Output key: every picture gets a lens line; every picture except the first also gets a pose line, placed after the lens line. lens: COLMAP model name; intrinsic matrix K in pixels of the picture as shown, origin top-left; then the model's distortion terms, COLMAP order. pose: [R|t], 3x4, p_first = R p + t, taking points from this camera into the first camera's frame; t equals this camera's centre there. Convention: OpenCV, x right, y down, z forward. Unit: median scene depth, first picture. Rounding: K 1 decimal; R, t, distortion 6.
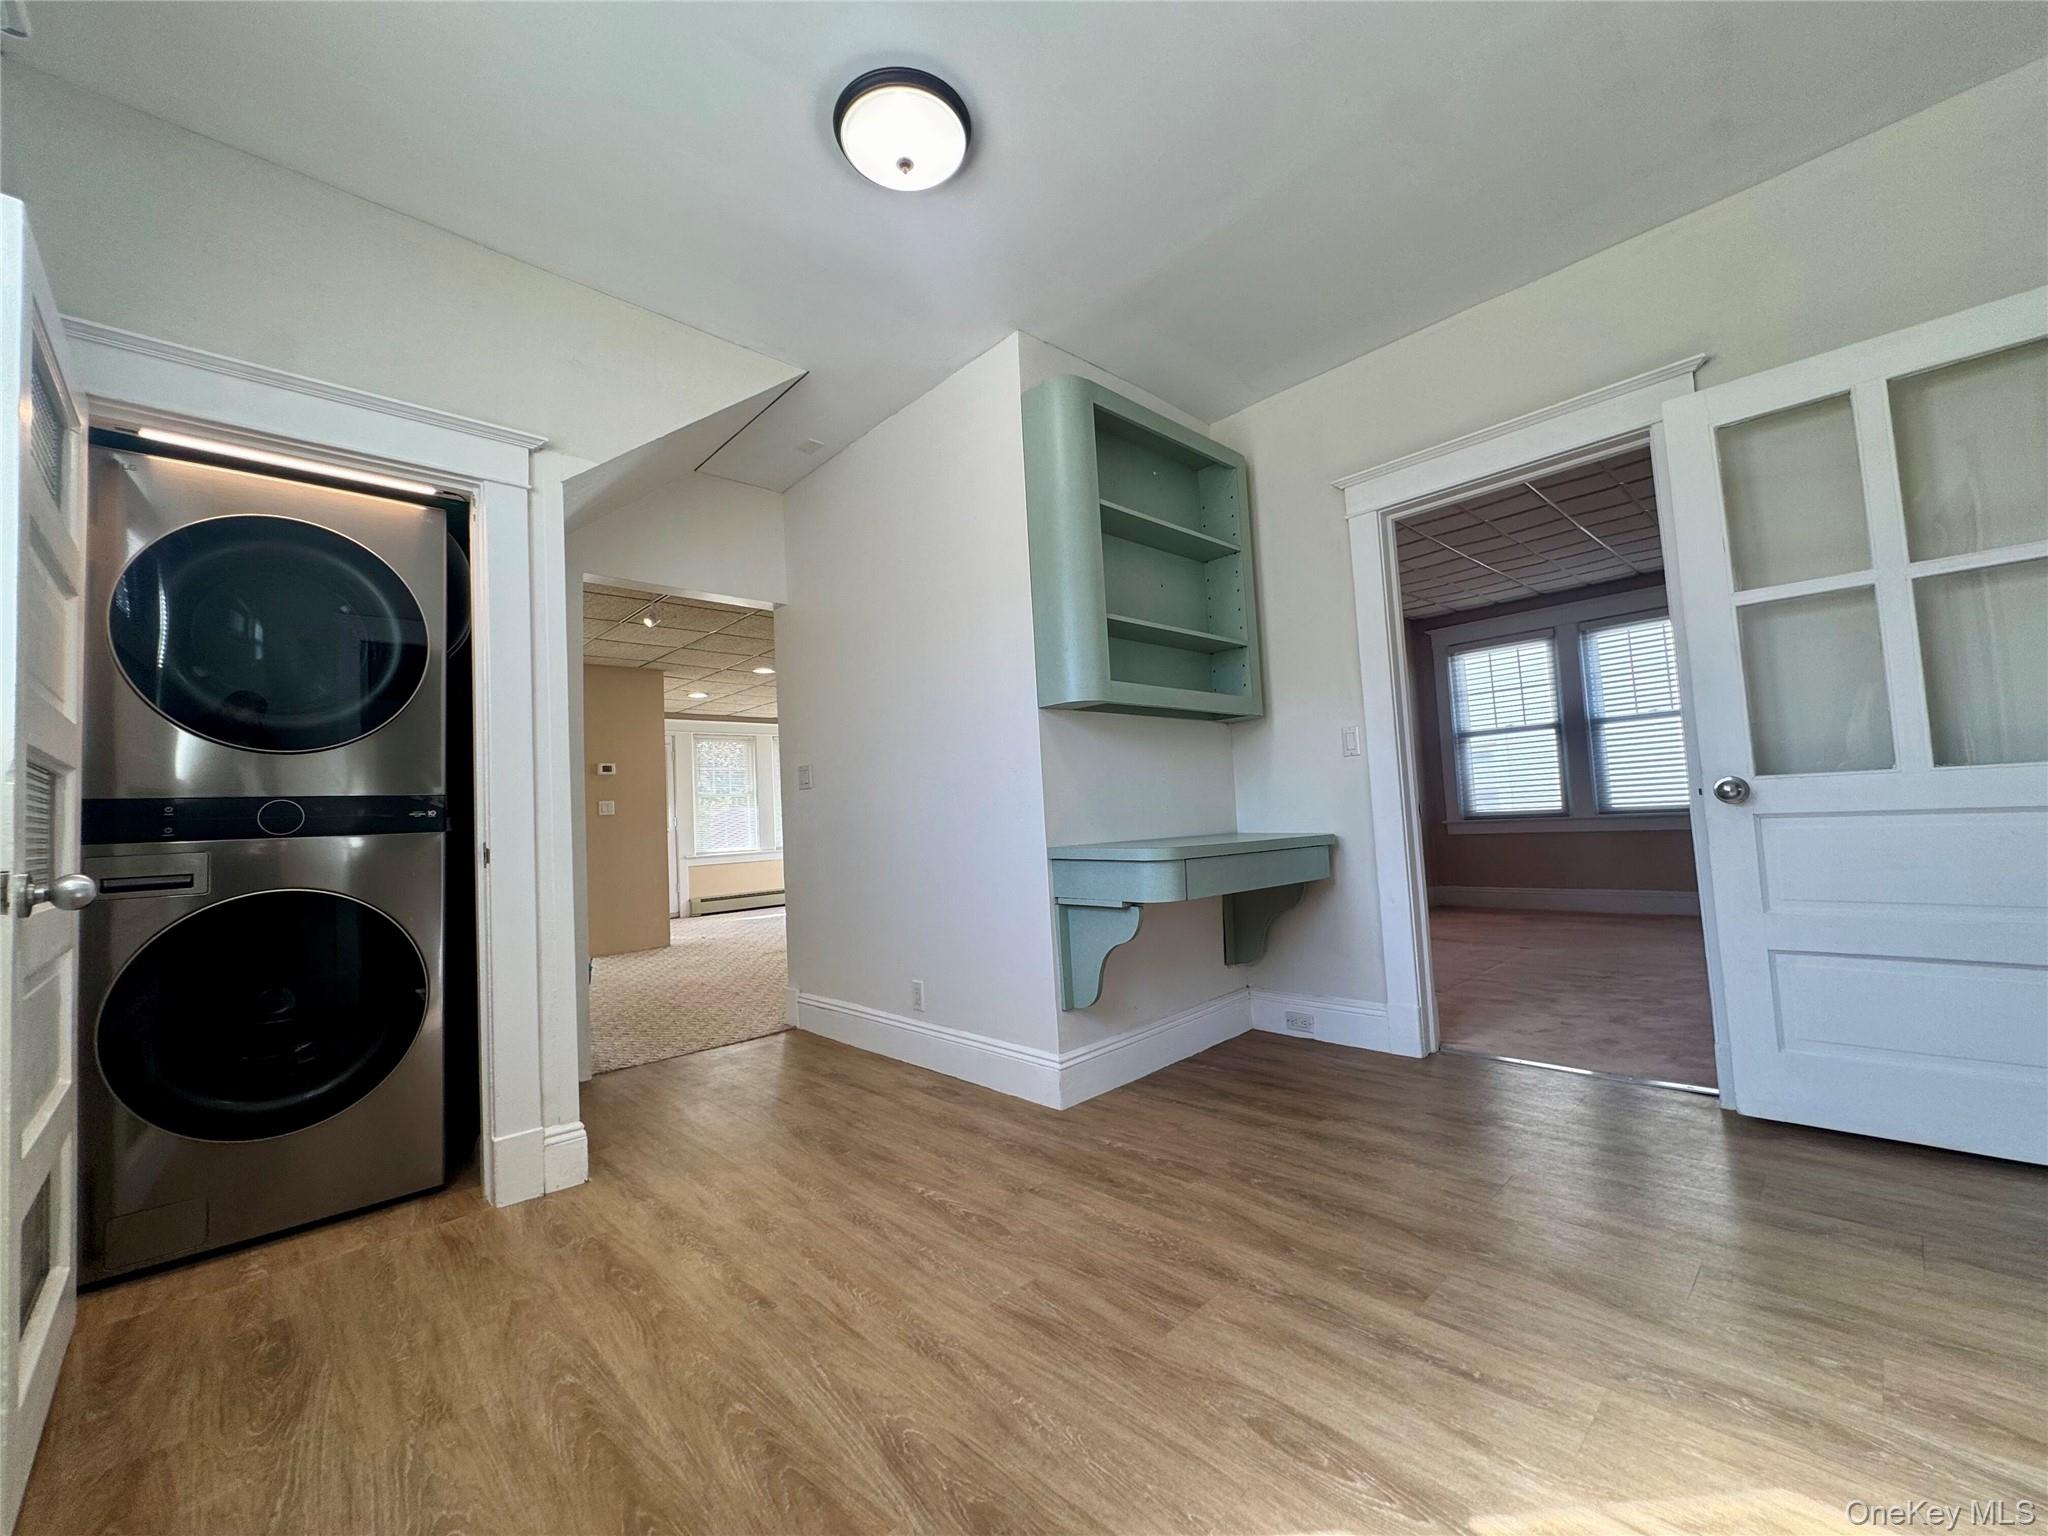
lens RADIAL K [[812.5, 0, 1024.0], [0, 812.5, 768.0], [0, 0, 1]] dist [-0.008689, 0.001704]
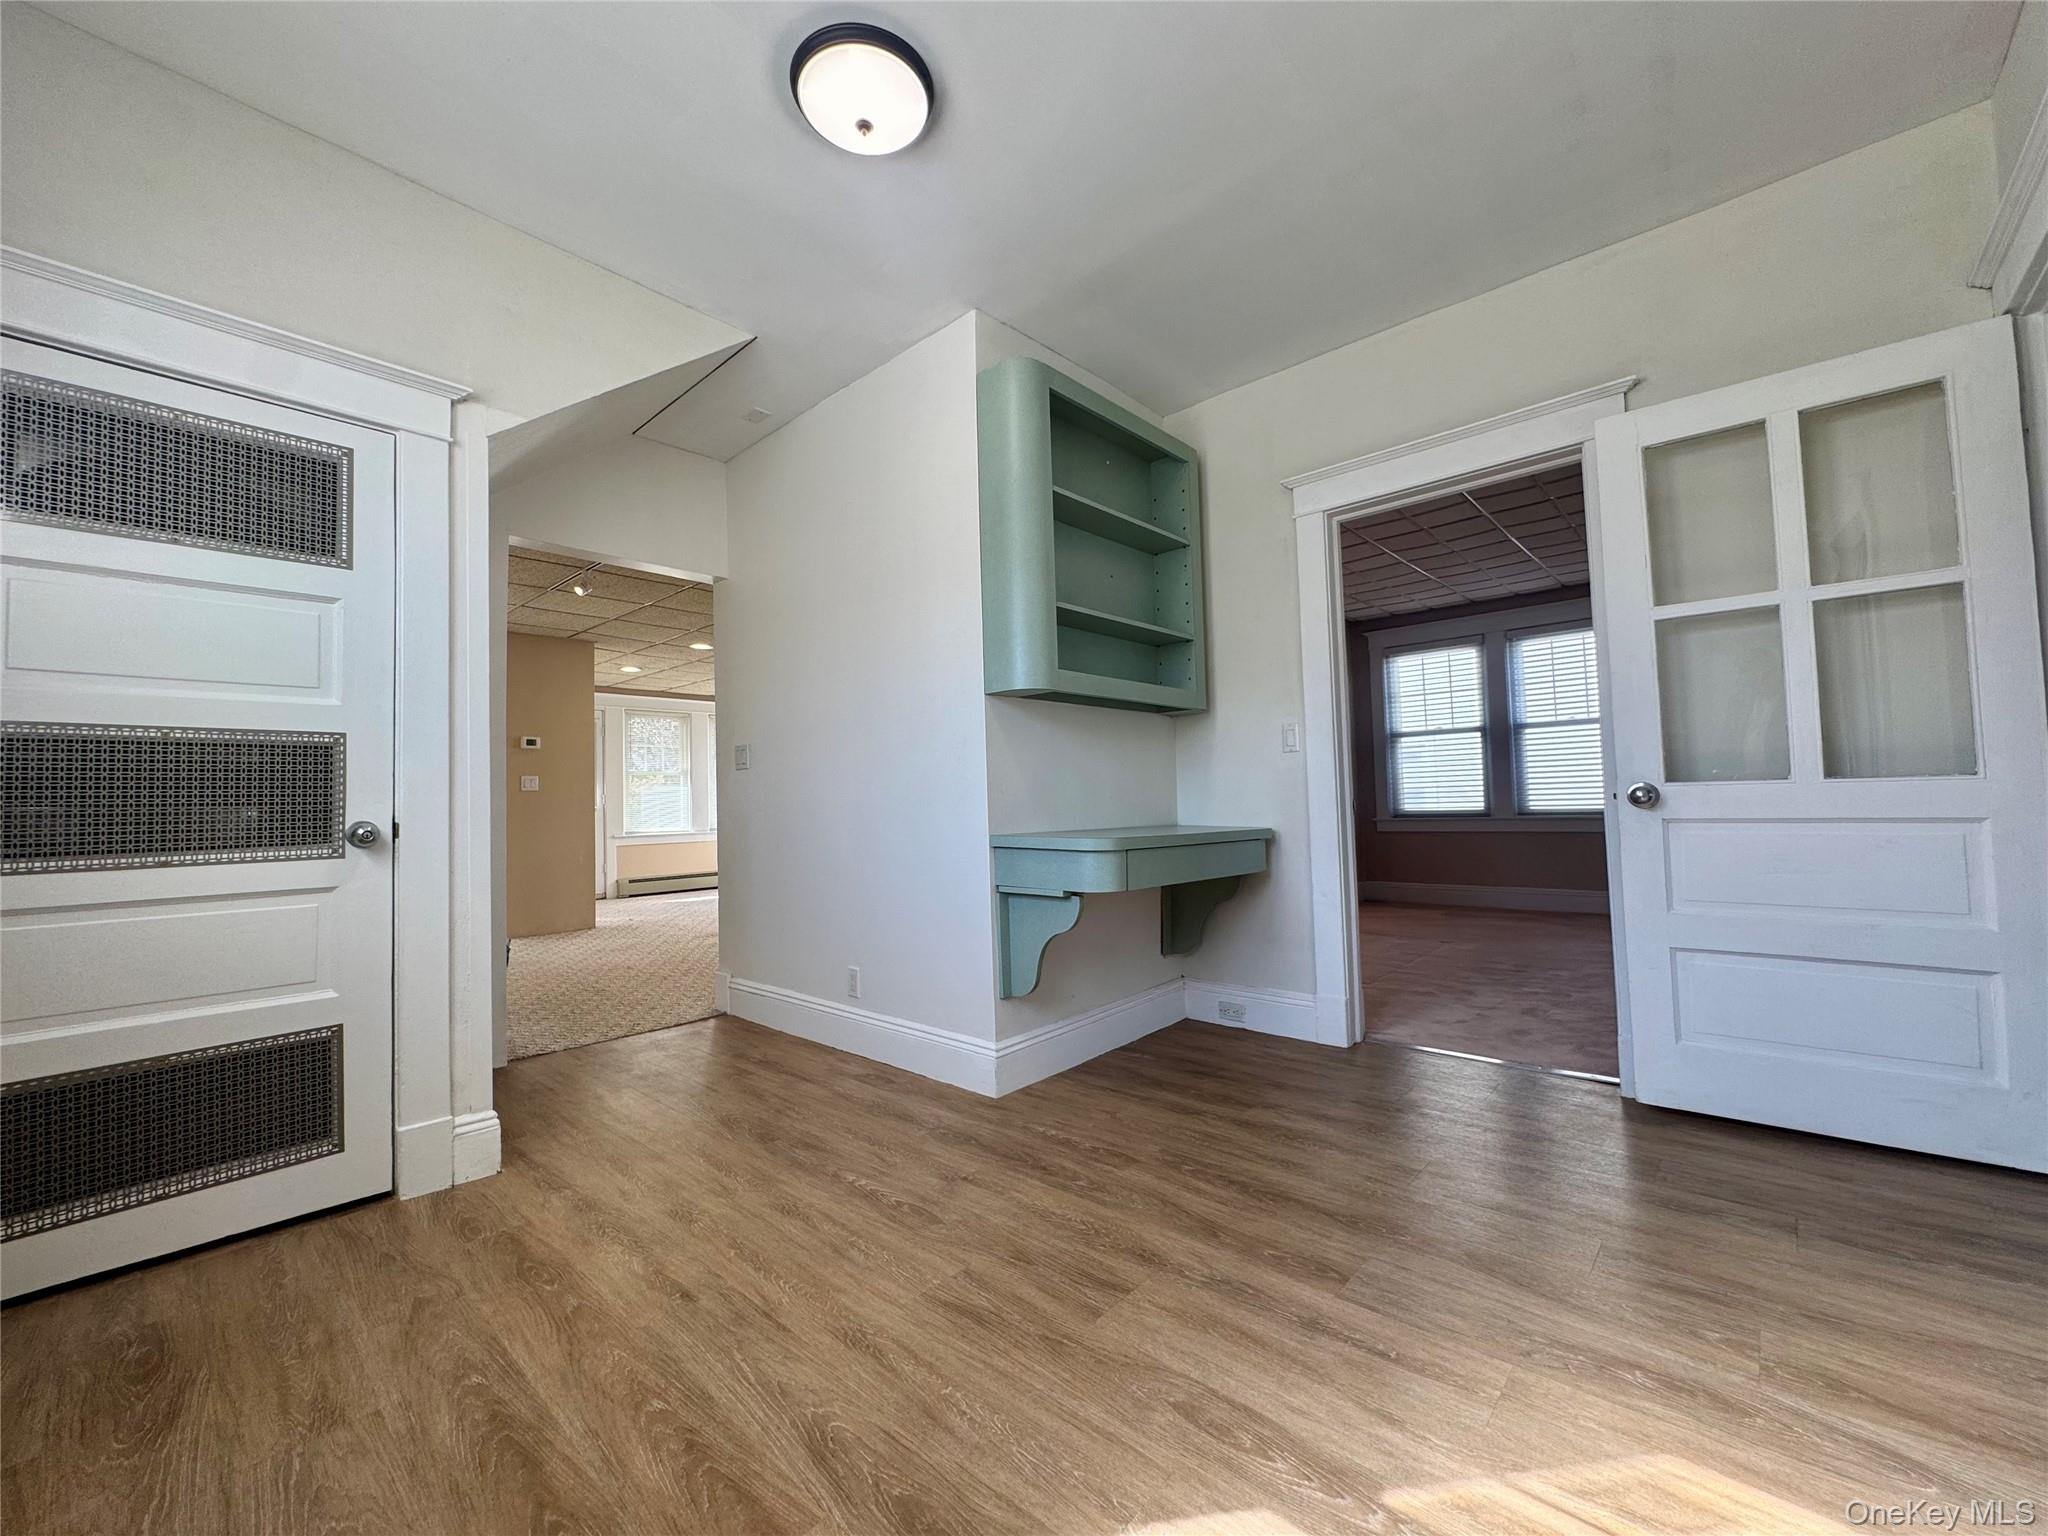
lens RADIAL K [[812.5, 0, 1024.0], [0, 812.5, 768.0], [0, 0, 1]] dist [-0.008689, 0.001704]
pose [[0.997024, 0.028530, 0.071625, -0.003941], [-0.029606, 0.999463, 0.014008, 0.000791], [-0.071187, -0.016087, 0.997333, 0.010554]]
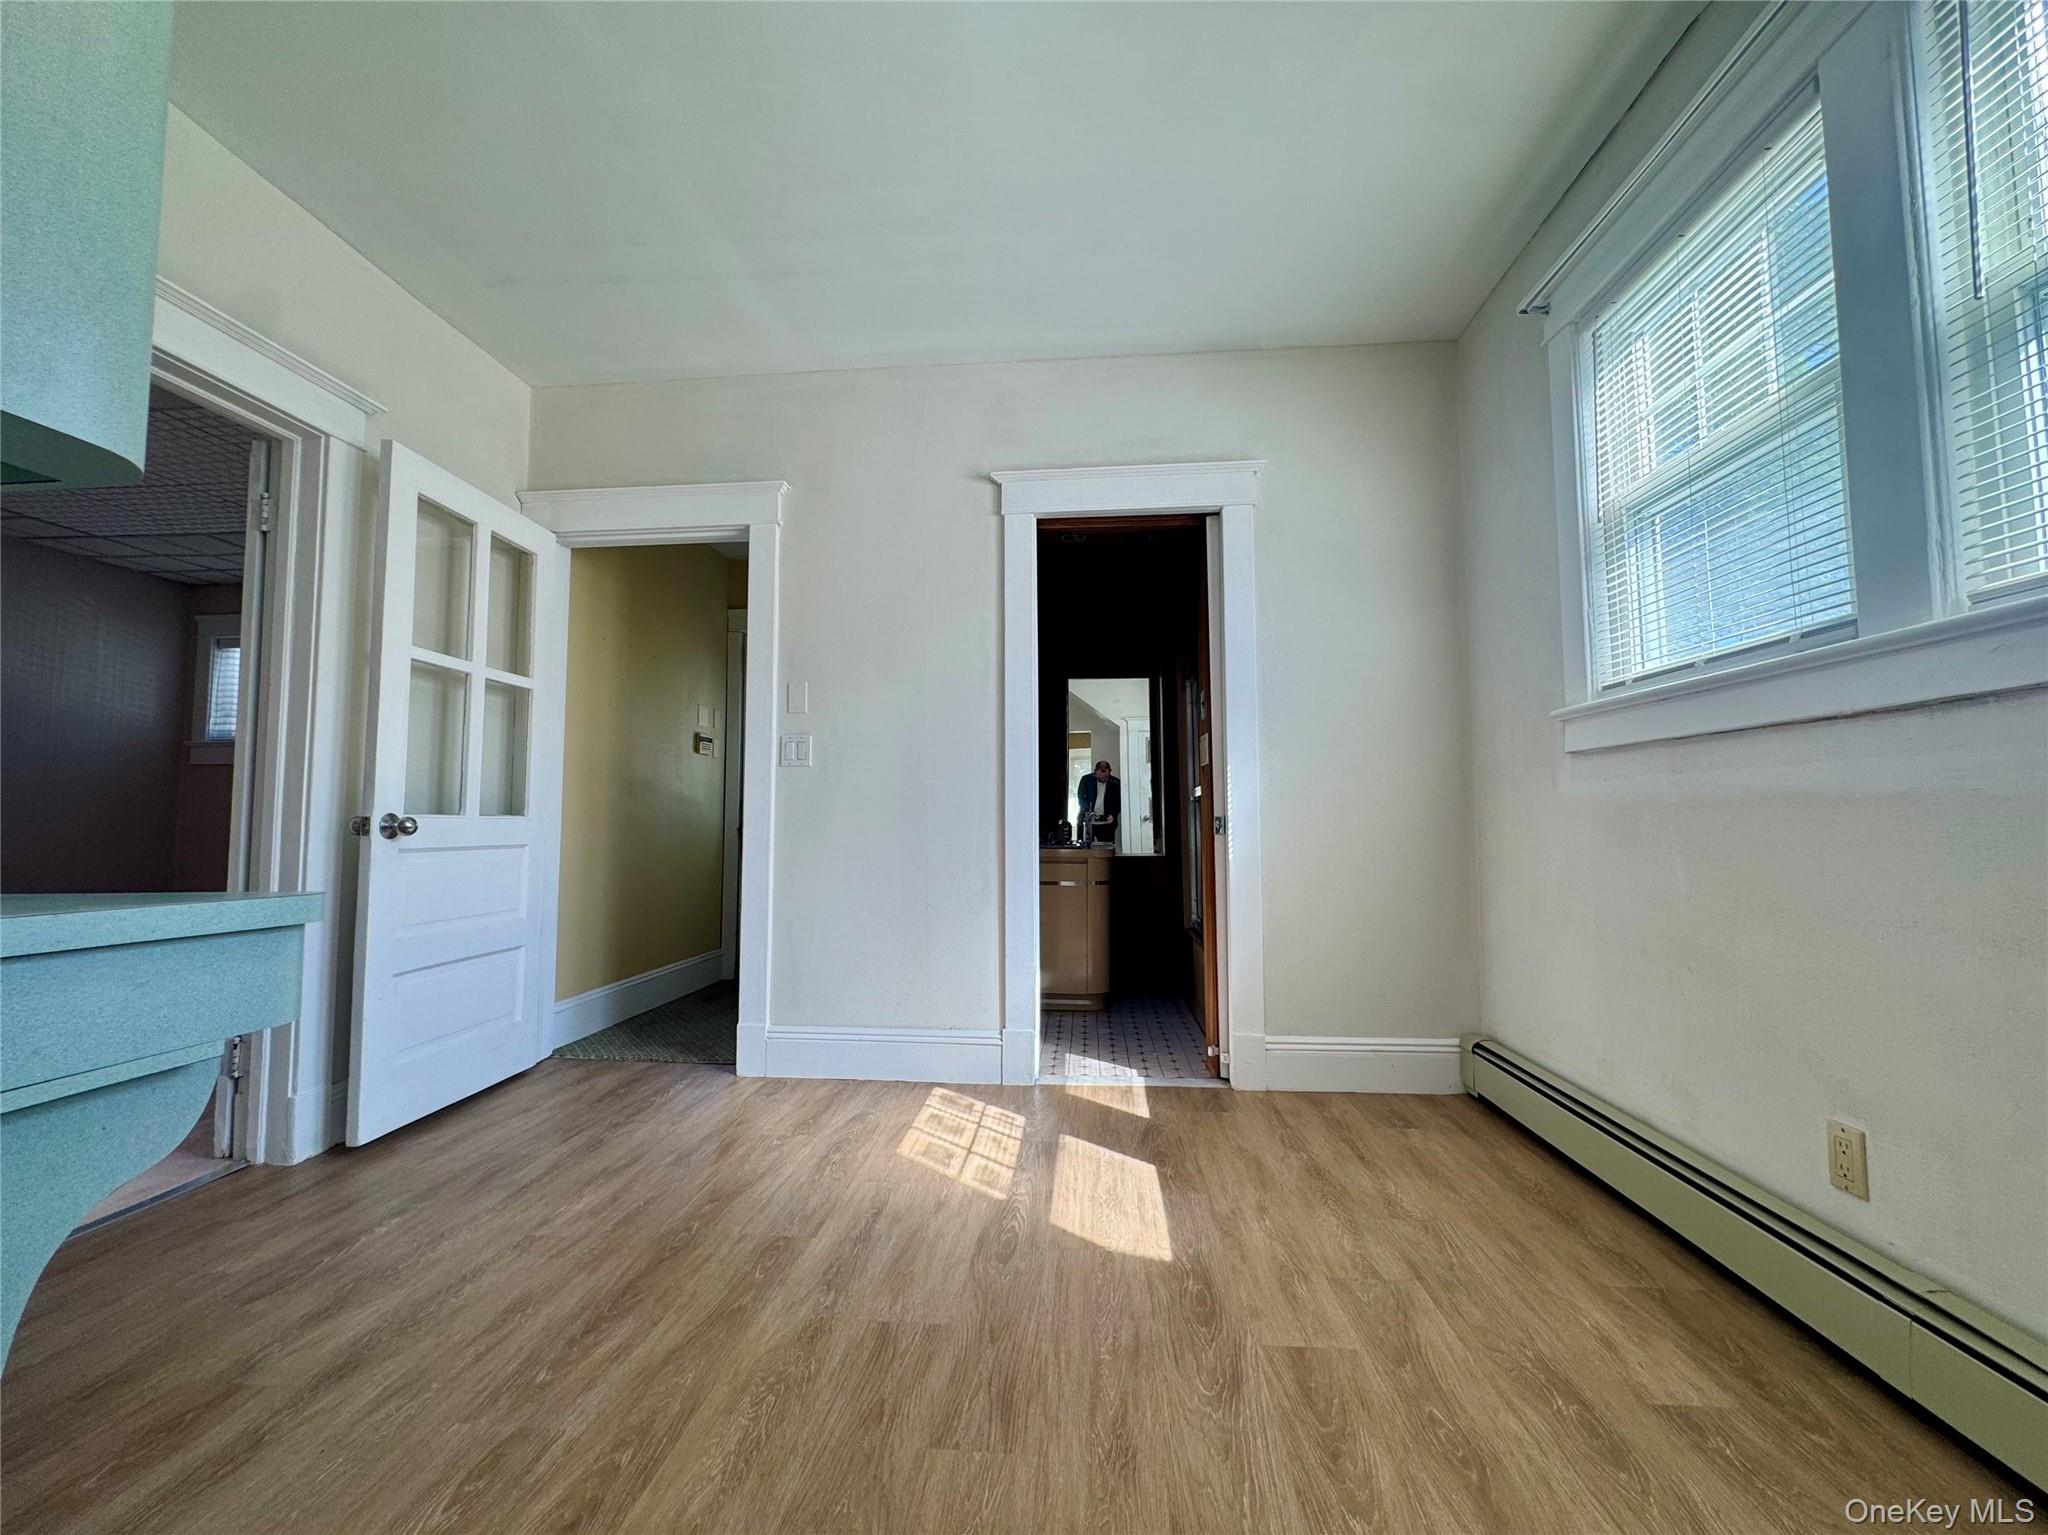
lens RADIAL K [[812.5, 0, 1024.0], [0, 812.5, 767.5], [0, 0, 1]] dist [-0.008689, 0.001704]
pose [[-0.651877, 0.102914, 0.751309, -0.592915], [-0.009079, 0.989618, -0.143434, 0.118937], [-0.758271, -0.100322, -0.644175, 1.337762]]
